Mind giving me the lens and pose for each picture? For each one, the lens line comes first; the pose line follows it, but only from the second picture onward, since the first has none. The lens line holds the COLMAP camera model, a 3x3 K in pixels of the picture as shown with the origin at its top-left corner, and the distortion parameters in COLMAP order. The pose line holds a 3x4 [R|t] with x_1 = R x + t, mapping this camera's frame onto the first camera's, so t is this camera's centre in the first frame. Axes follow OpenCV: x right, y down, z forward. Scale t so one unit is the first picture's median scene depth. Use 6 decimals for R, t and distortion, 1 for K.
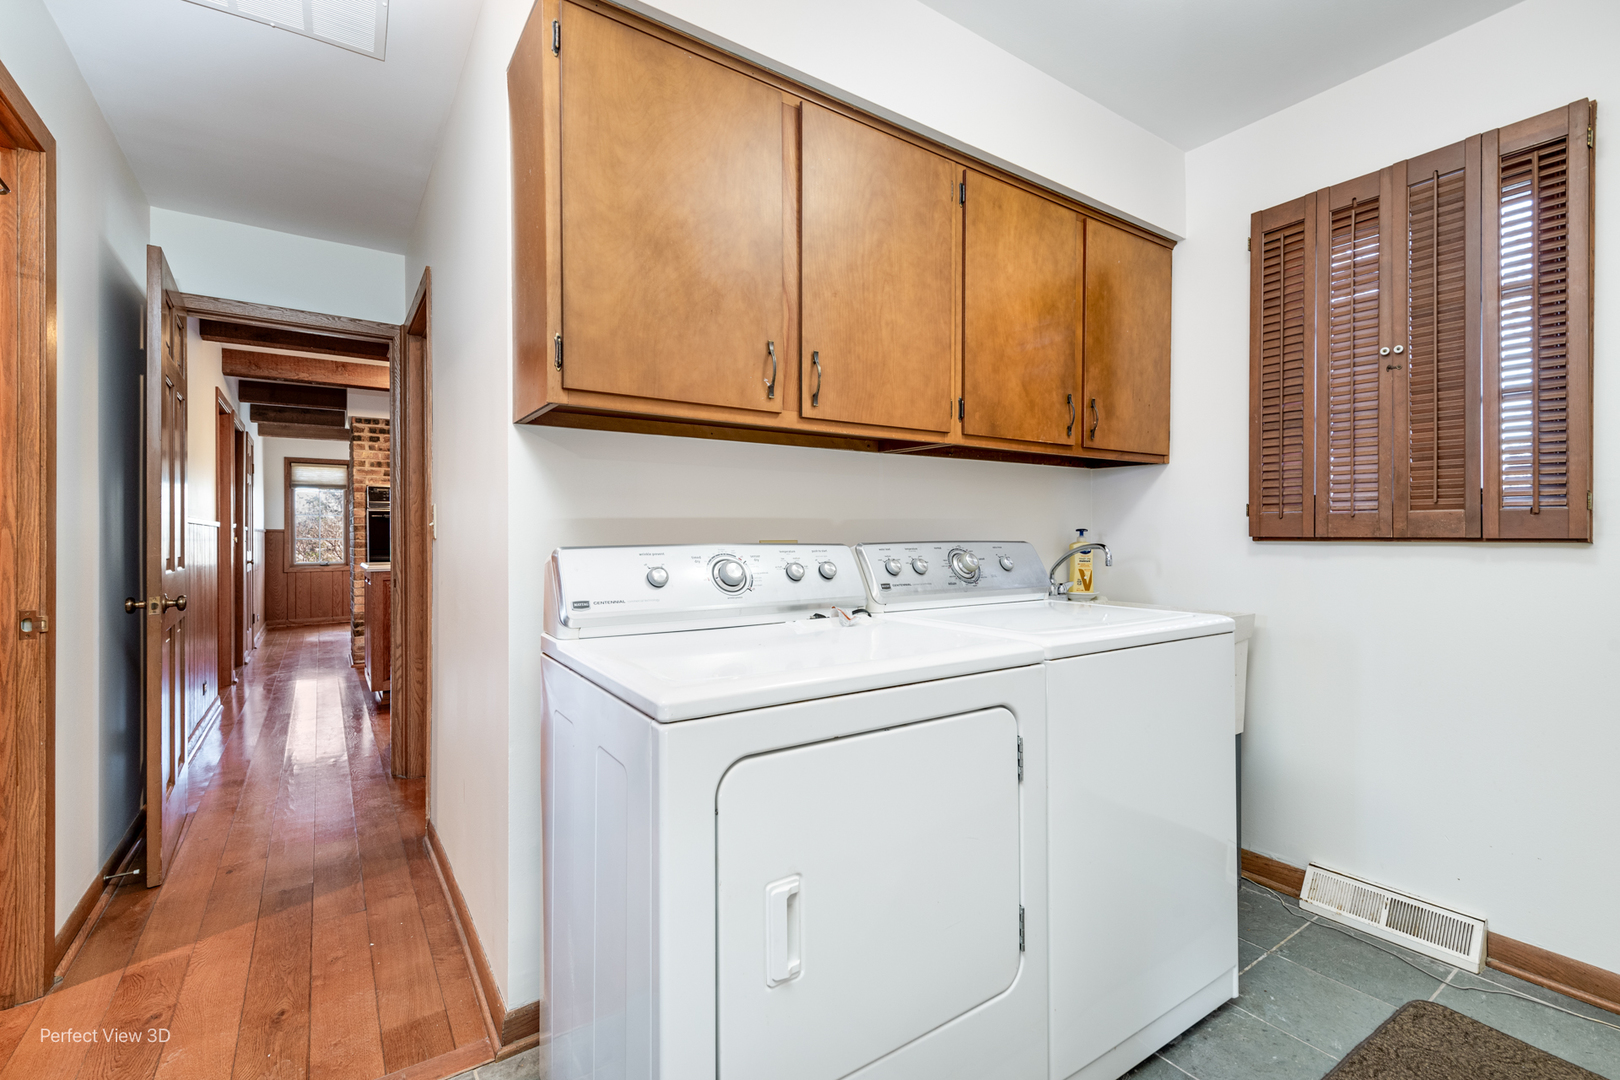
lens RADIAL K [[726.7, 0, 818.8], [0, 726.7, 541.1], [0, 0, 1]] dist [0.013352, -0.000558]
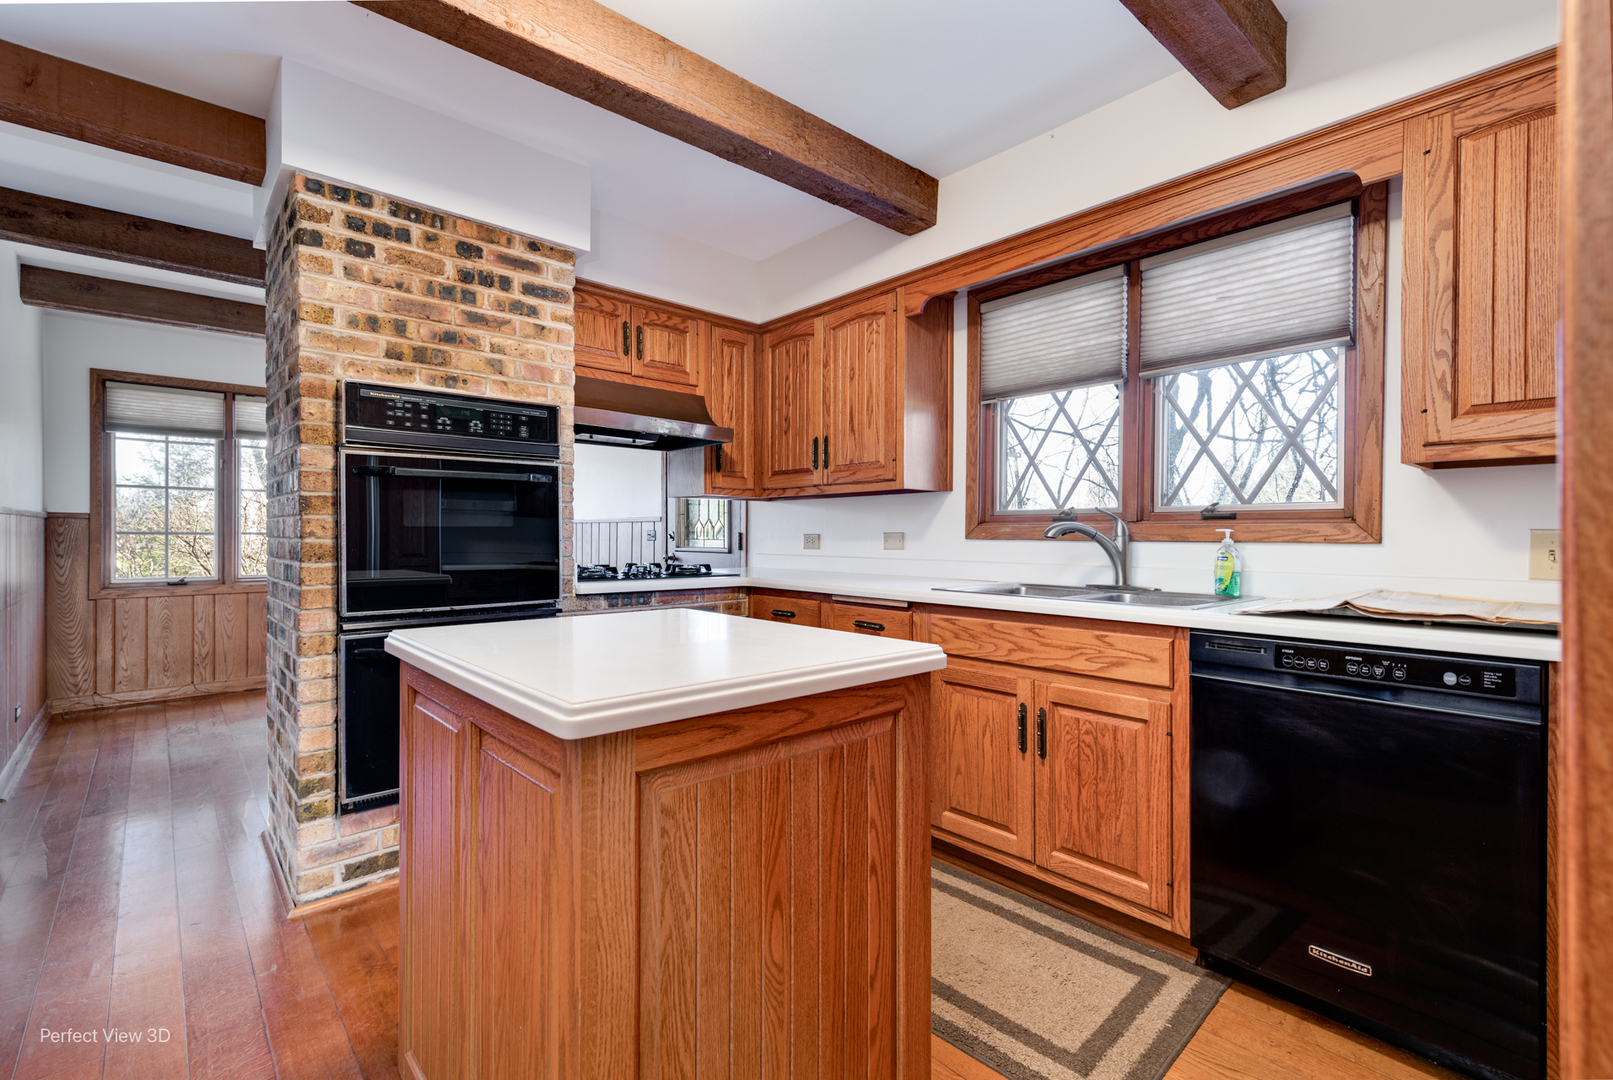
lens RADIAL K [[723.6, 0, 803.9], [0, 723.6, 537.9], [0, 0, 1]] dist [0.013352, -0.000558]
pose [[0.991659, 0.003585, 0.128839, -0.442318], [-0.004058, 0.999986, 0.003413, -0.003667], [-0.128825, -0.003908, 0.991660, 0.626869]]
